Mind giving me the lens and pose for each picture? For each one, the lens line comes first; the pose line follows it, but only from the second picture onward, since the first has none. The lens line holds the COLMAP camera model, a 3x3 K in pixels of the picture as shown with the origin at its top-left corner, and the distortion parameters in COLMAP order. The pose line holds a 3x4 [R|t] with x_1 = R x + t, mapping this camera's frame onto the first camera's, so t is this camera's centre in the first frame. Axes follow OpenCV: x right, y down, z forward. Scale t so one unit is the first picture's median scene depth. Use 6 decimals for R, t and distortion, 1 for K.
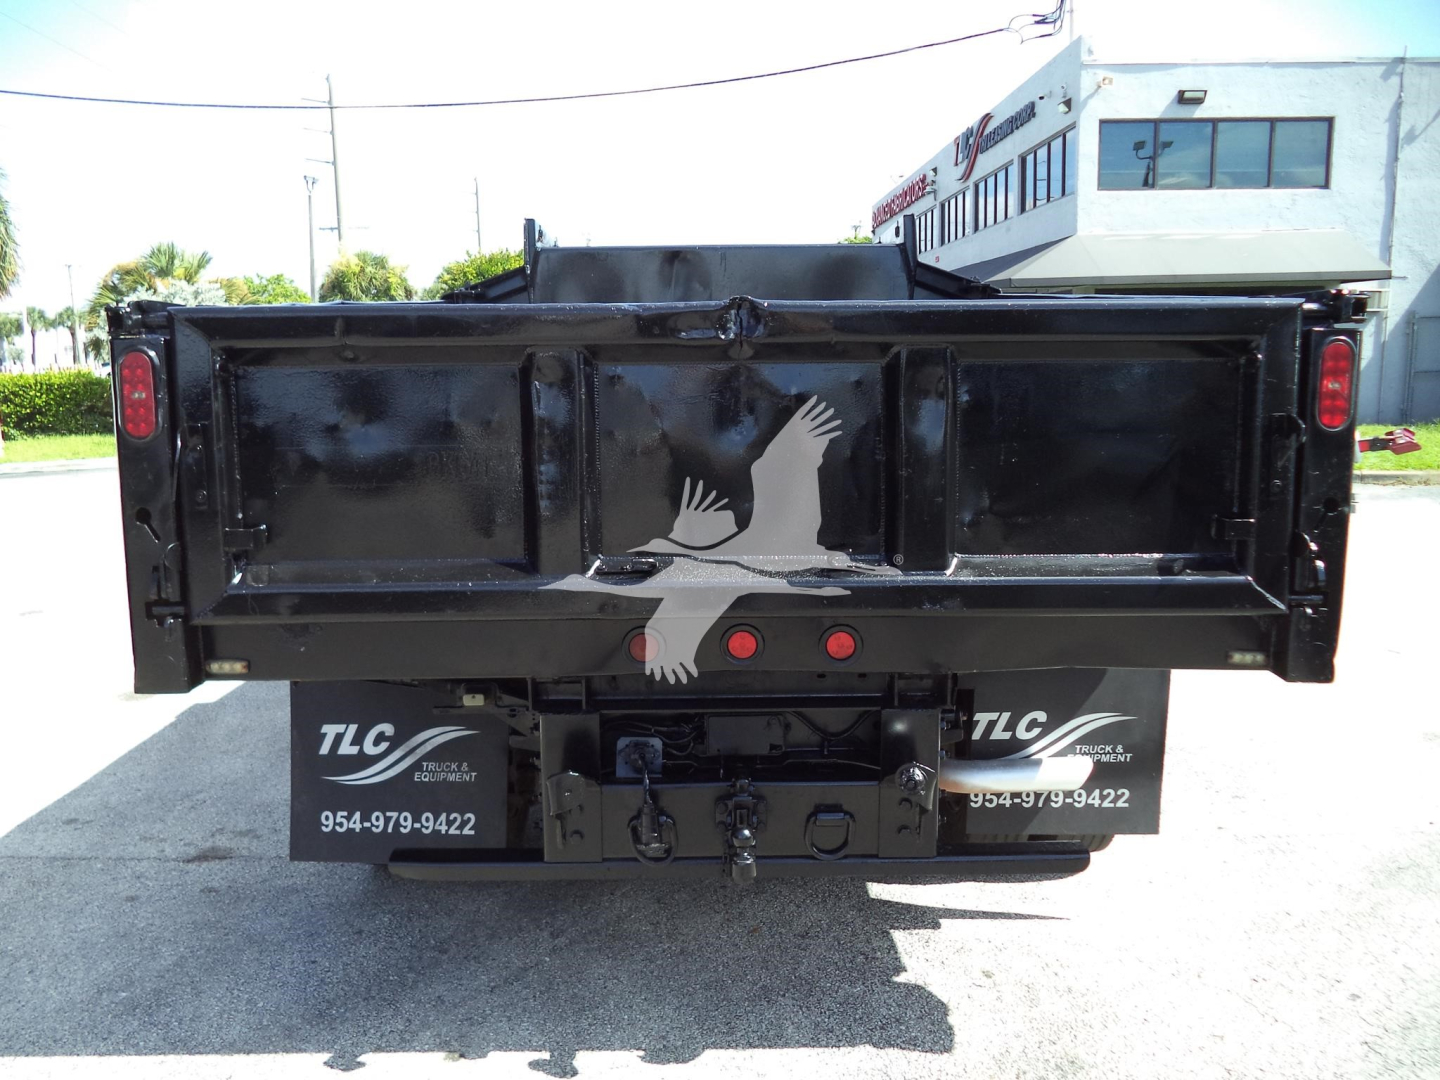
lens RADIAL K [[1176.8, 0, 725.4], [0, 1176.8, 540.9], [0, 0, 1]] dist [-0.026287, 0.007480]
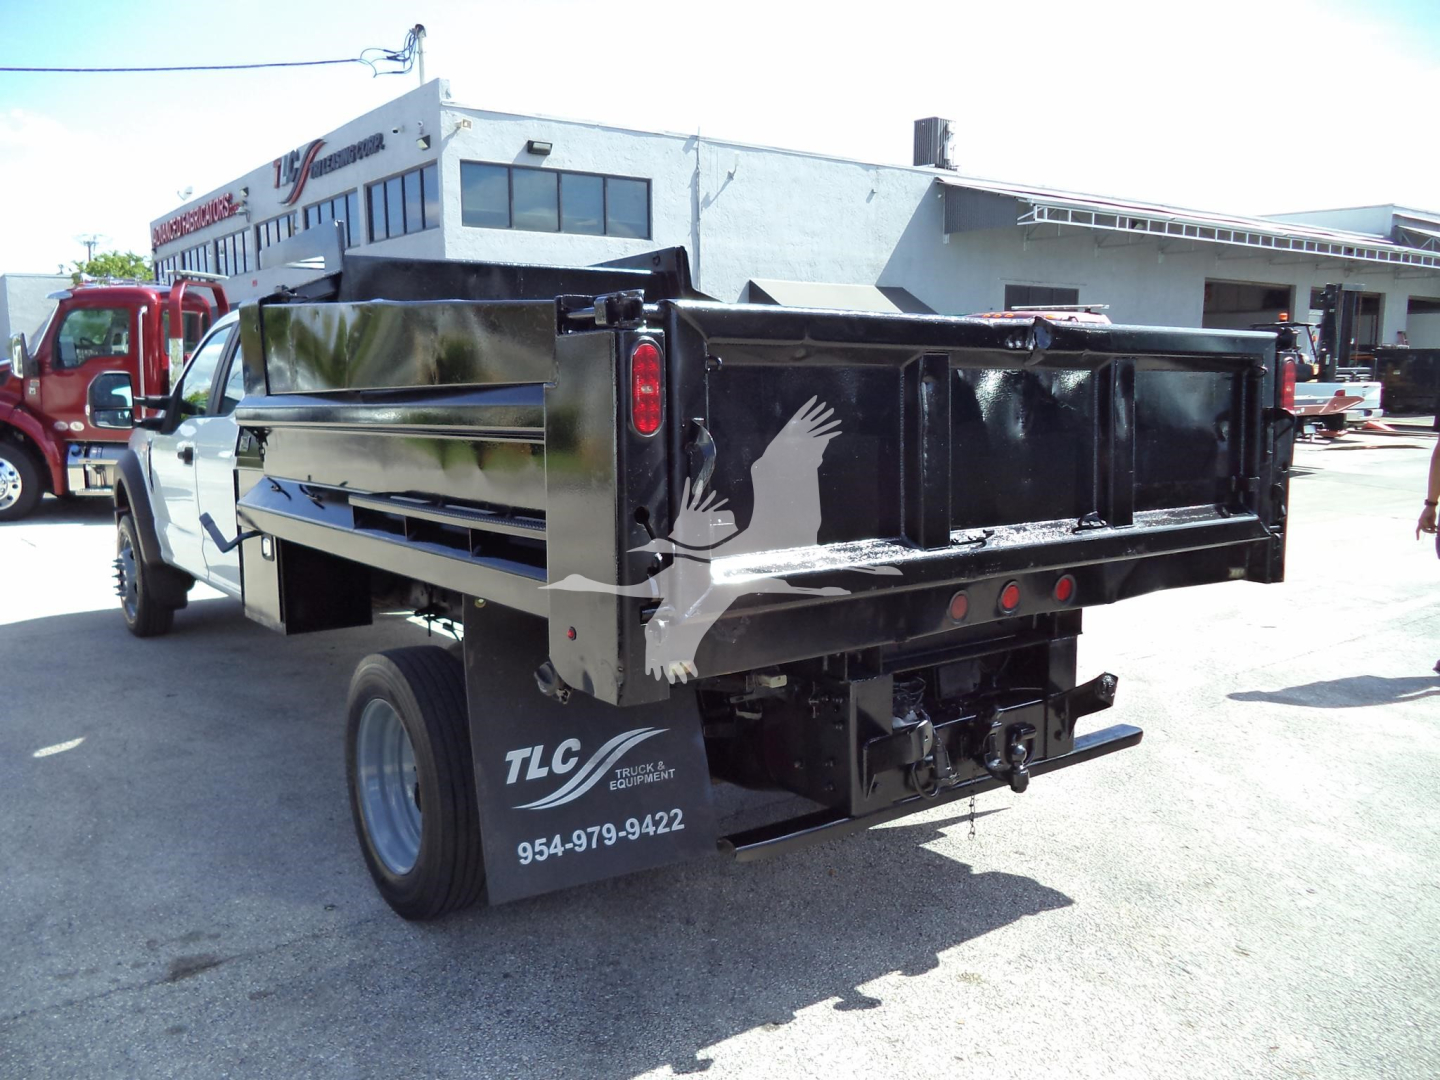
lens RADIAL K [[1168.9, 0, 726.1], [0, 1168.9, 541.4], [0, 0, 1]] dist [-0.019796, -0.009231]
pose [[0.813290, -0.071610, 0.577435, -0.582521], [0.085580, 0.996327, 0.003024, 0.001221], [-0.575531, 0.046958, 0.816431, 0.106290]]
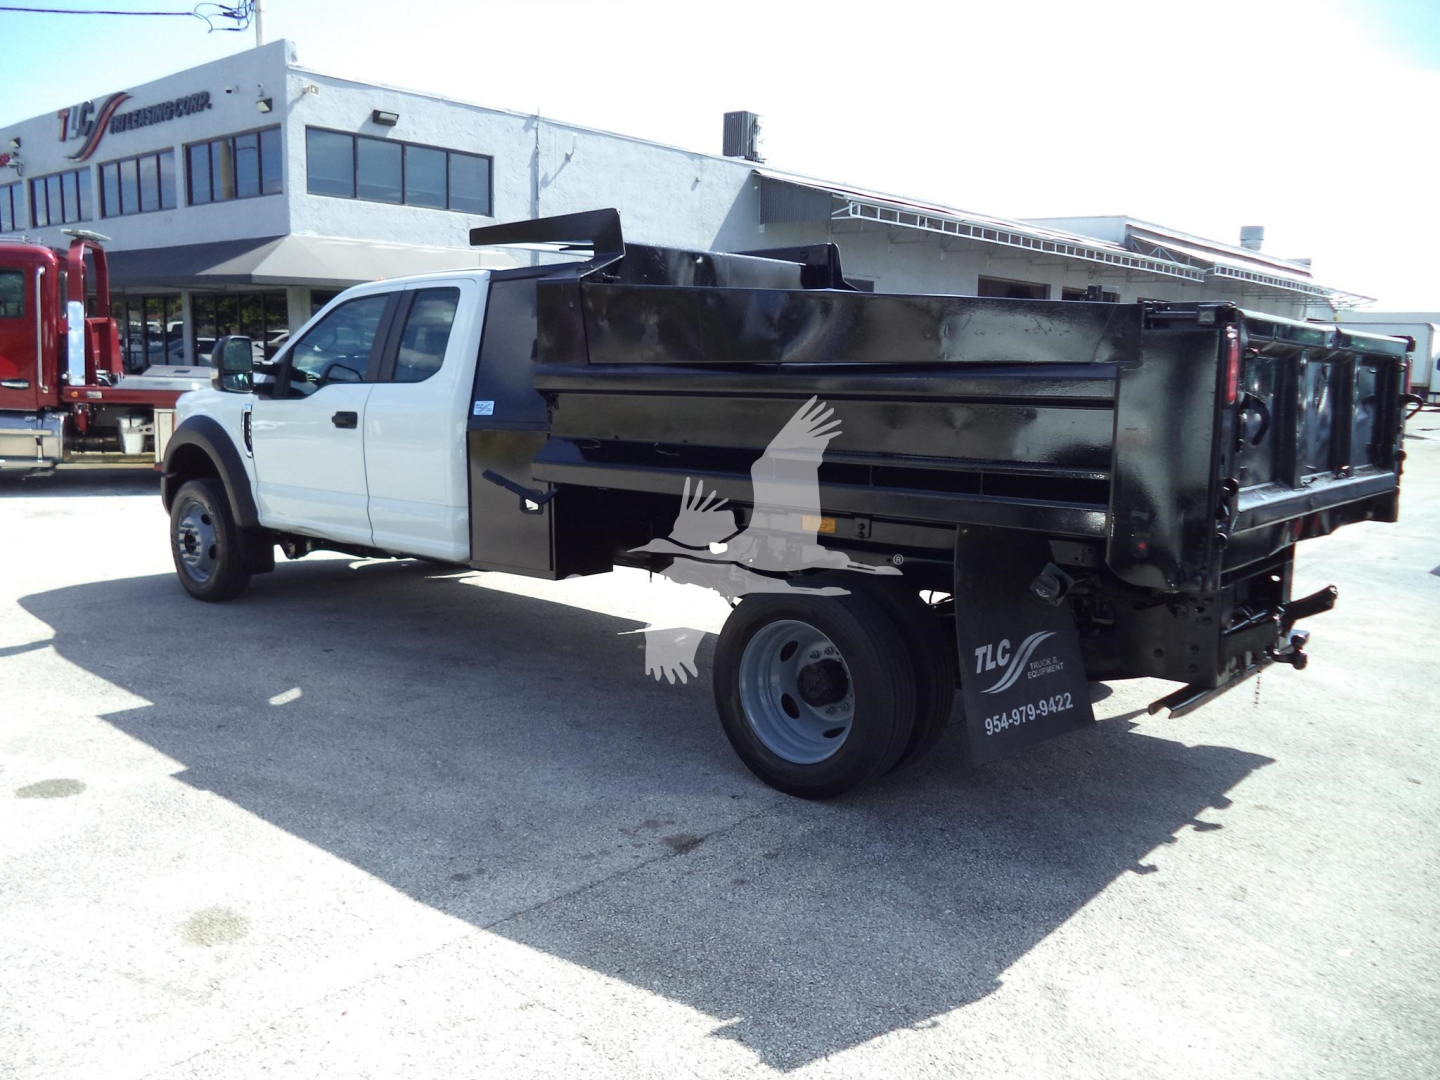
lens RADIAL K [[1166.8, 0, 720.0], [0, 1166.8, 540.0], [0, 0, 1]] dist [-0.026335, -0.006416]
pose [[0.666924, -0.087215, 0.740004, -1.116550], [0.088171, 0.995386, 0.037850, -0.018459], [-0.739891, 0.040004, 0.671537, 0.310061]]
